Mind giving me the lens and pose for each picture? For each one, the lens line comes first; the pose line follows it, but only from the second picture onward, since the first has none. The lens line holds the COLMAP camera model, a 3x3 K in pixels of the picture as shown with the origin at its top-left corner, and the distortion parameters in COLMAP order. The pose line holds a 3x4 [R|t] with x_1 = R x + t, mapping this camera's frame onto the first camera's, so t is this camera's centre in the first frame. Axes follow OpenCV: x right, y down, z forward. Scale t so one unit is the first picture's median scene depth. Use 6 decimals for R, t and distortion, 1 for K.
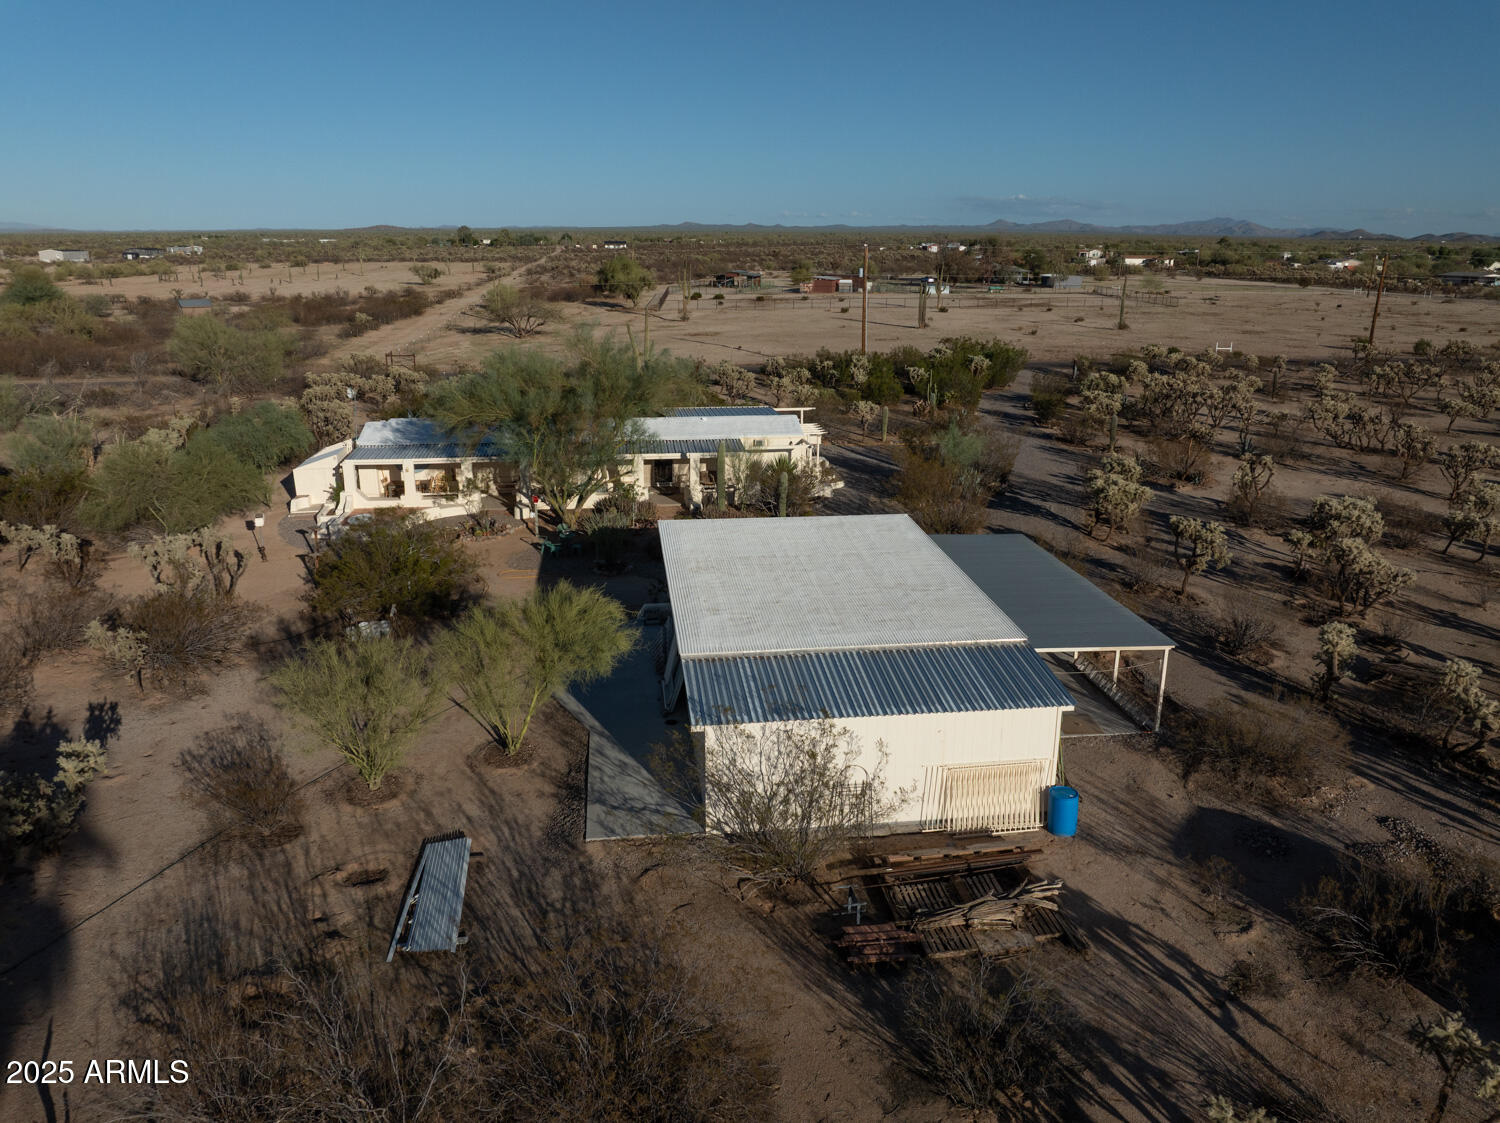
lens RADIAL K [[1061.2, 0, 750.0], [0, 1061.2, 561.5], [0, 0, 1]] dist [-0.034228, 0.001890]
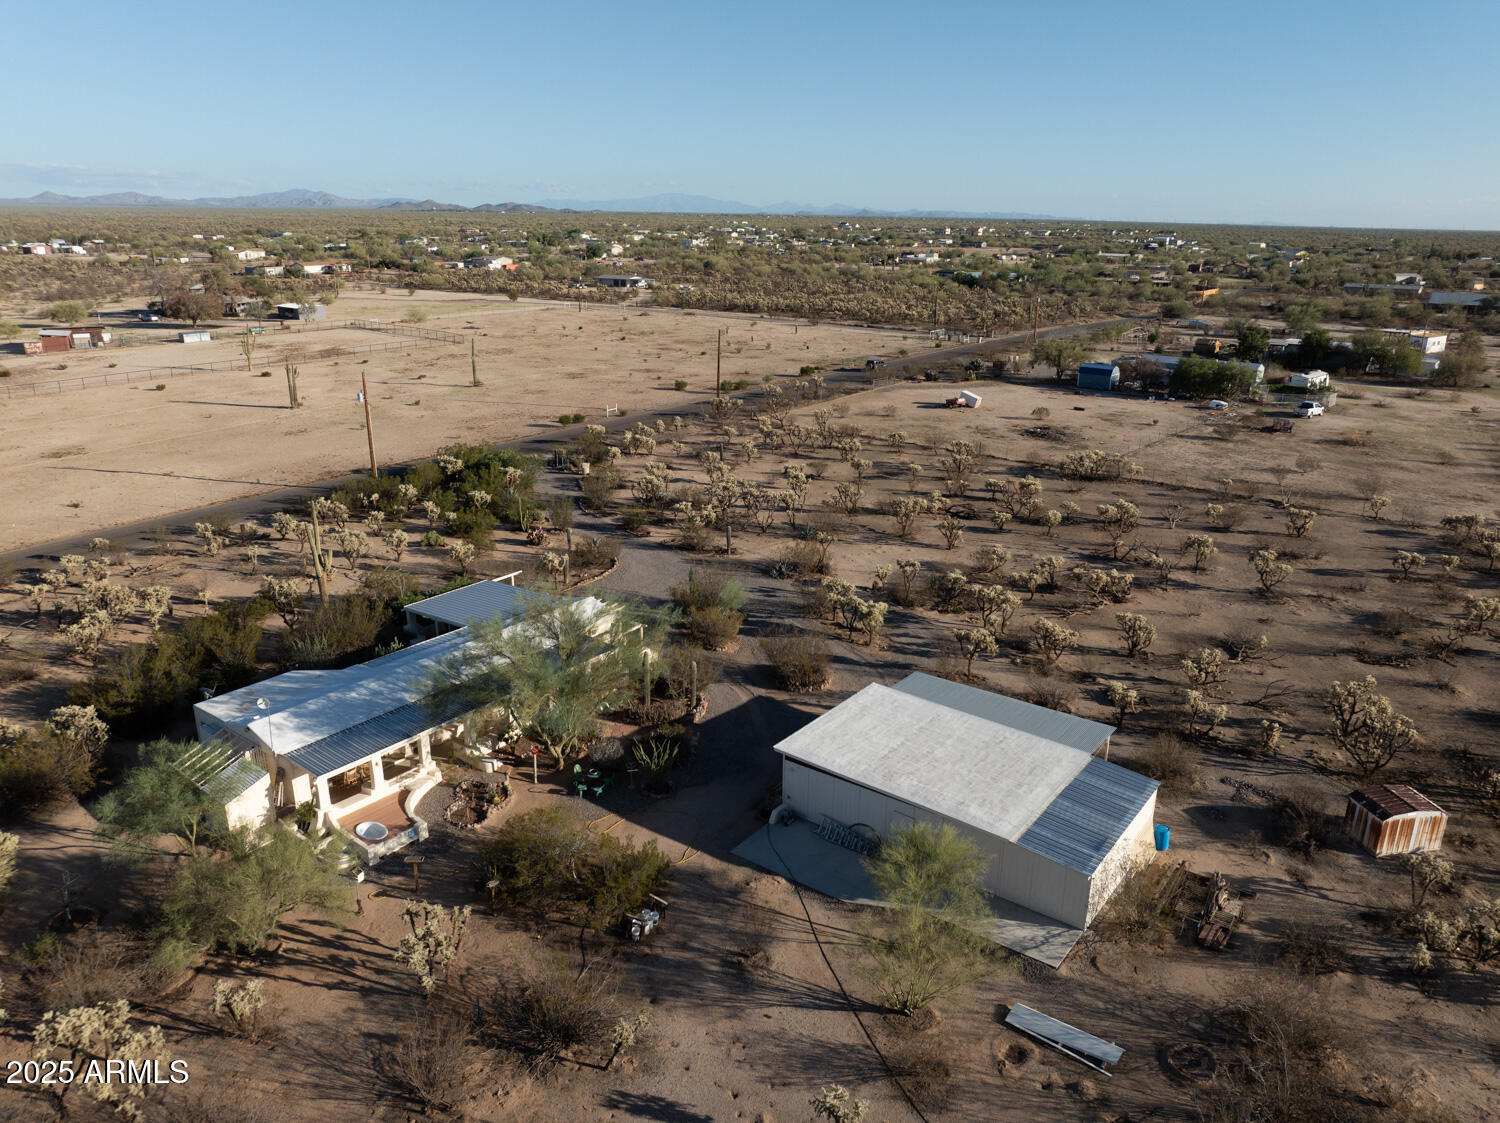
lens RADIAL K [[1061.2, 0, 750.0], [0, 1061.2, 561.5], [0, 0, 1]] dist [-0.034228, 0.001890]
pose [[0.703339, -0.219950, 0.675971, -0.695655], [0.202849, 0.973489, 0.105696, -0.300001], [-0.681298, 0.062781, 0.729309, 0.034920]]
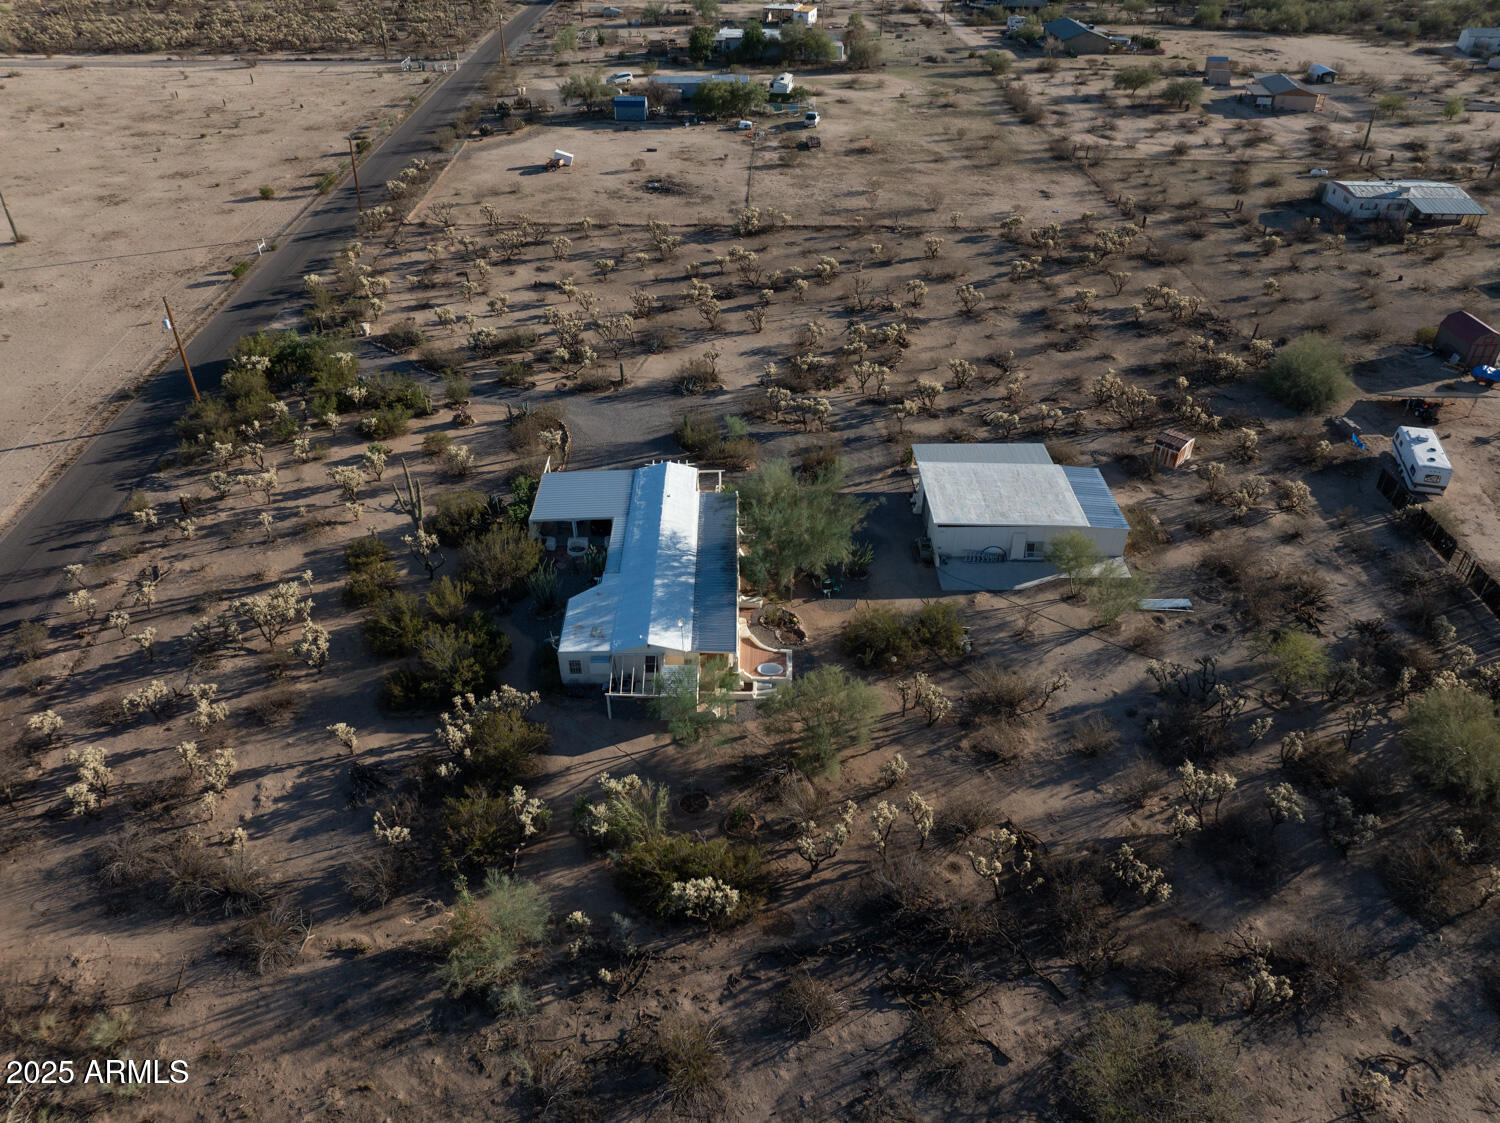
lens RADIAL K [[1061.2, 0, 750.0], [0, 1061.2, 561.5], [0, 0, 1]] dist [-0.034228, 0.001890]
pose [[0.121277, -0.584287, 0.802434, -1.386661], [0.287524, 0.794422, 0.534998, -0.898867], [-0.950064, 0.165837, 0.264342, 0.590209]]
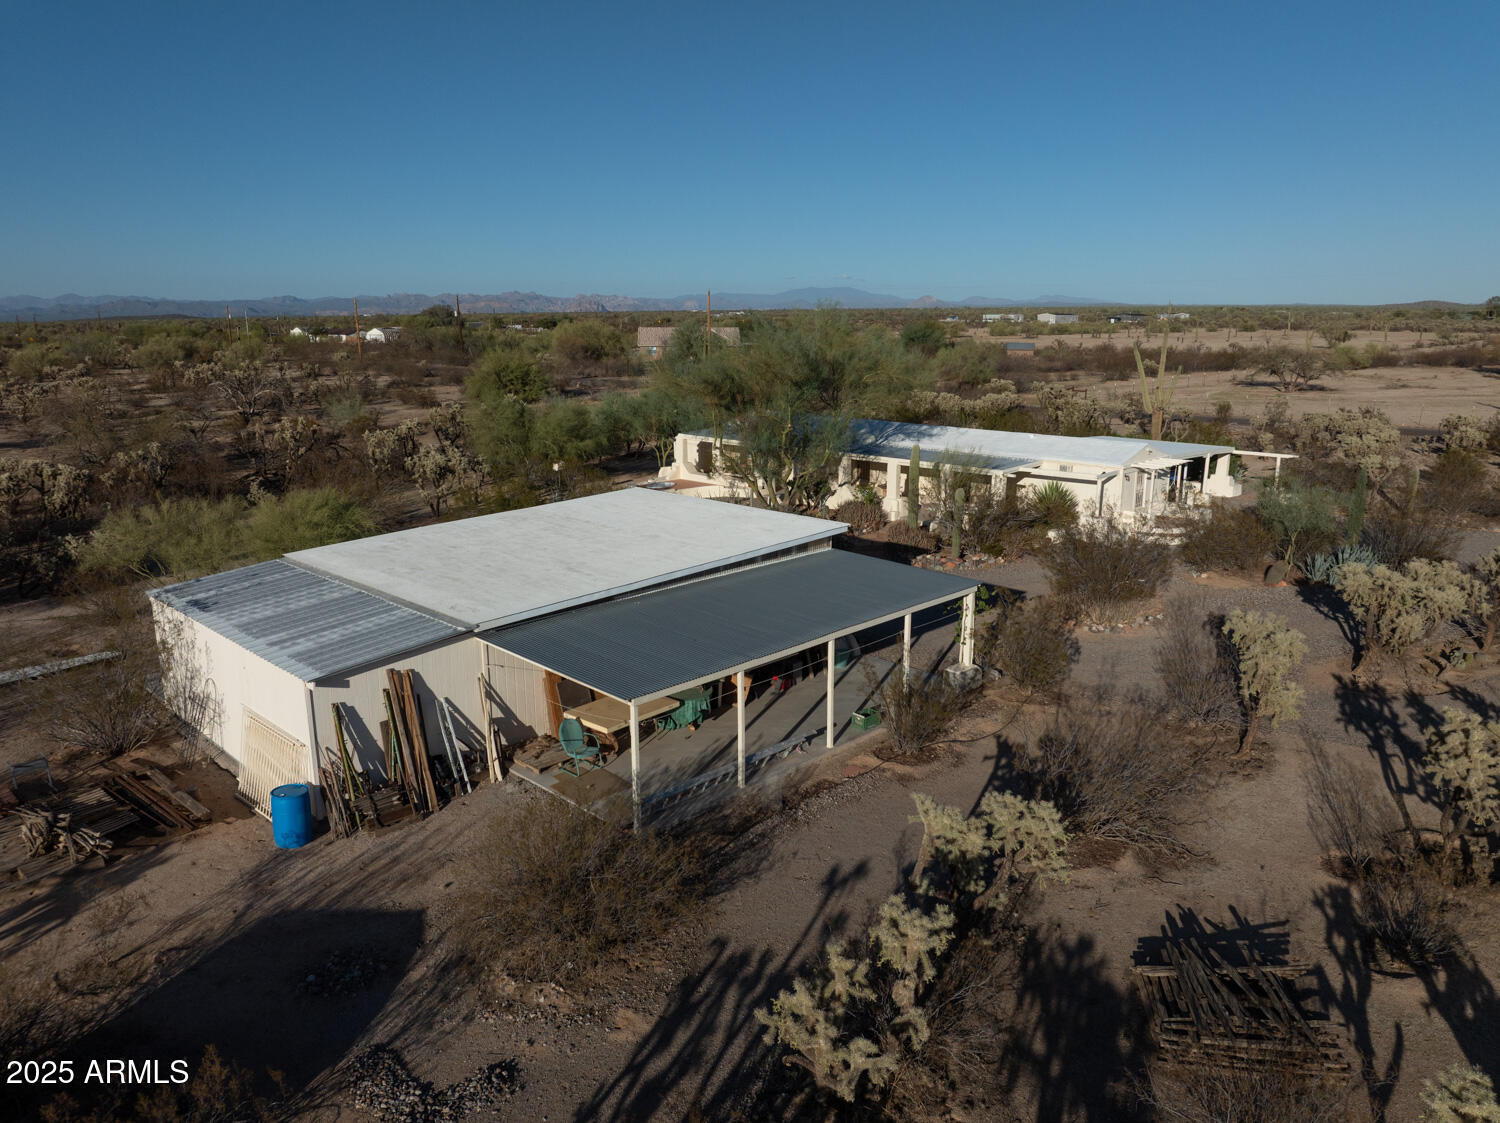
lens RADIAL K [[1065.2, 0, 750.0], [0, 1065.2, 561.5], [0, 0, 1]] dist [-0.060138, 0.037887]
pose [[0.626519, 0.176442, -0.759172, 0.510841], [-0.227027, 0.973115, 0.038808, -0.024951], [0.745609, 0.148038, 0.649732, 0.348110]]
